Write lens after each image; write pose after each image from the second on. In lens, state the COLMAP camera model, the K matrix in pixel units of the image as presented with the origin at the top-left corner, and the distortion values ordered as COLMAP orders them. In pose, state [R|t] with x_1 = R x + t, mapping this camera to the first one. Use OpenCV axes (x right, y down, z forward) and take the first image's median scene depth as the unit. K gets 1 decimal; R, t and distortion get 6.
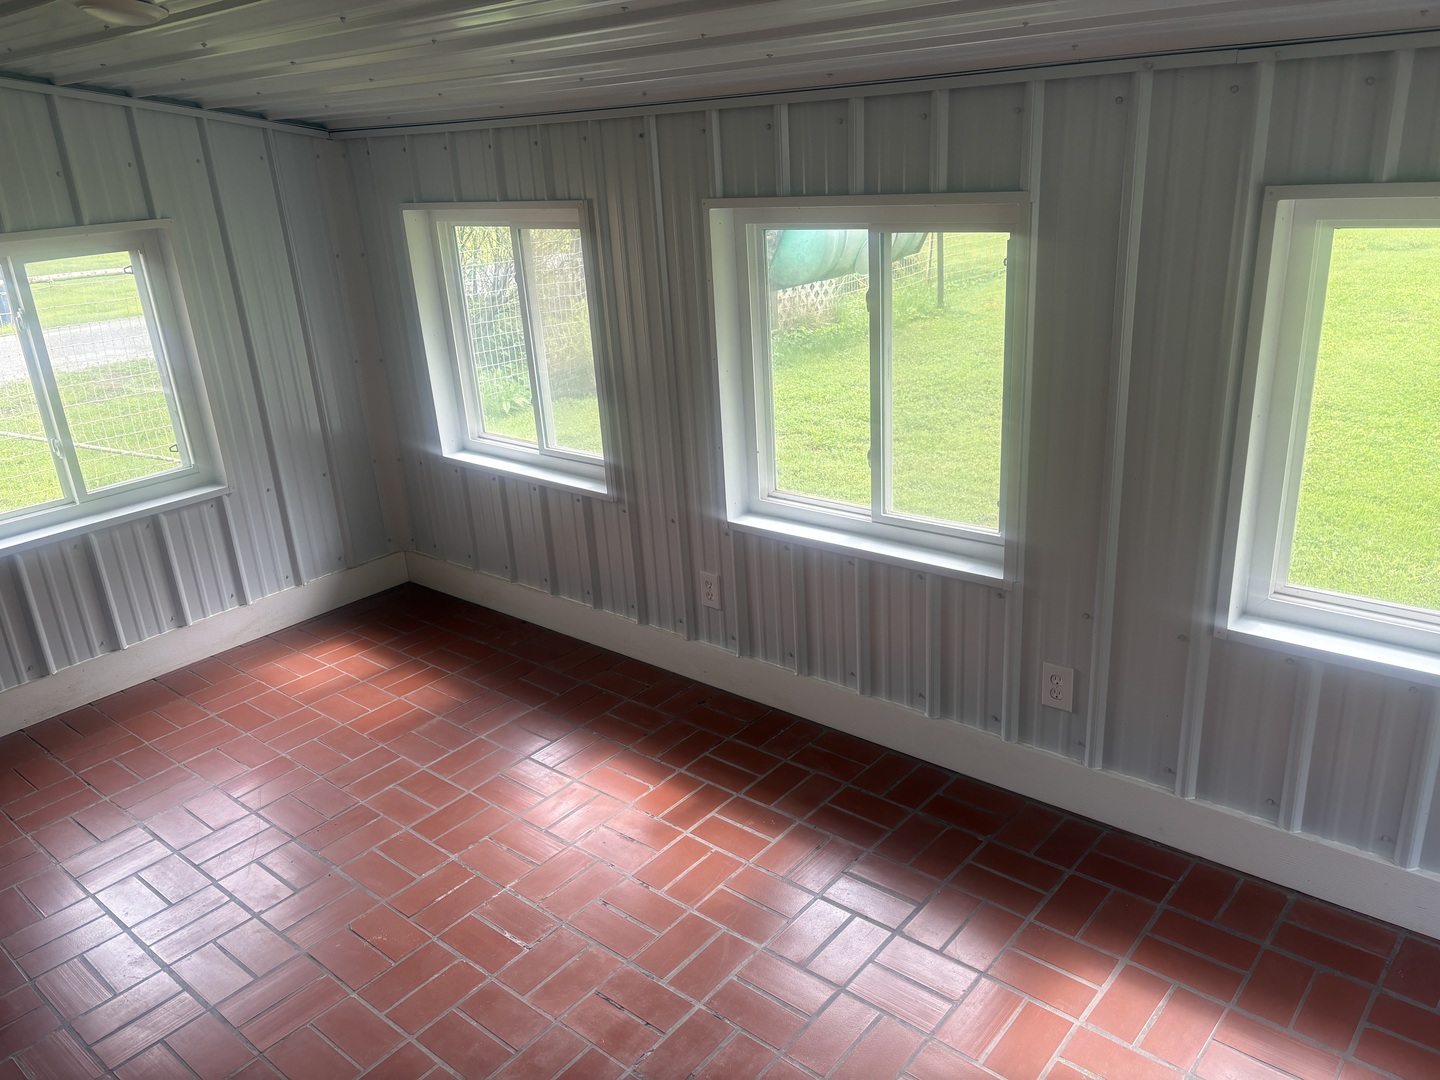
lens RADIAL K [[1086.7, 0, 720.0], [0, 1086.7, 540.0], [0, 0, 1]] dist [0.007550, -0.006147]
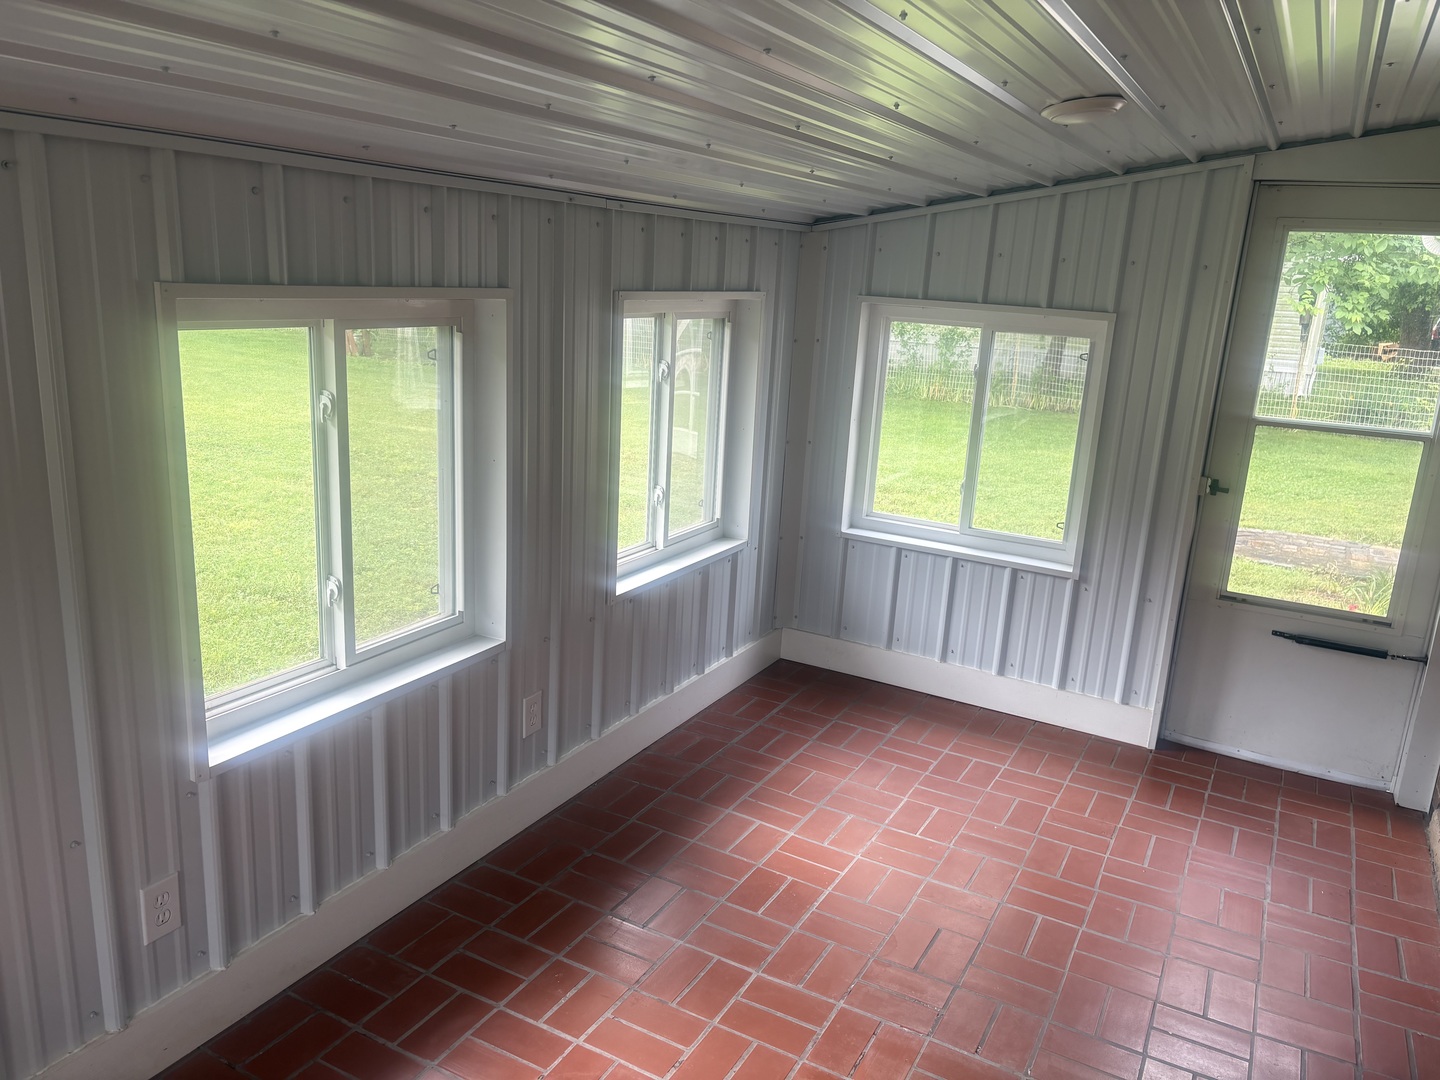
lens RADIAL K [[1086.7, 0, 720.0], [0, 1086.7, 540.0], [0, 0, 1]] dist [0.007550, -0.006147]
pose [[-0.205296, -0.202195, 0.957586, -0.778221], [0.281511, 0.924878, 0.255641, -0.268717], [-0.937339, 0.322053, -0.132954, 0.902579]]
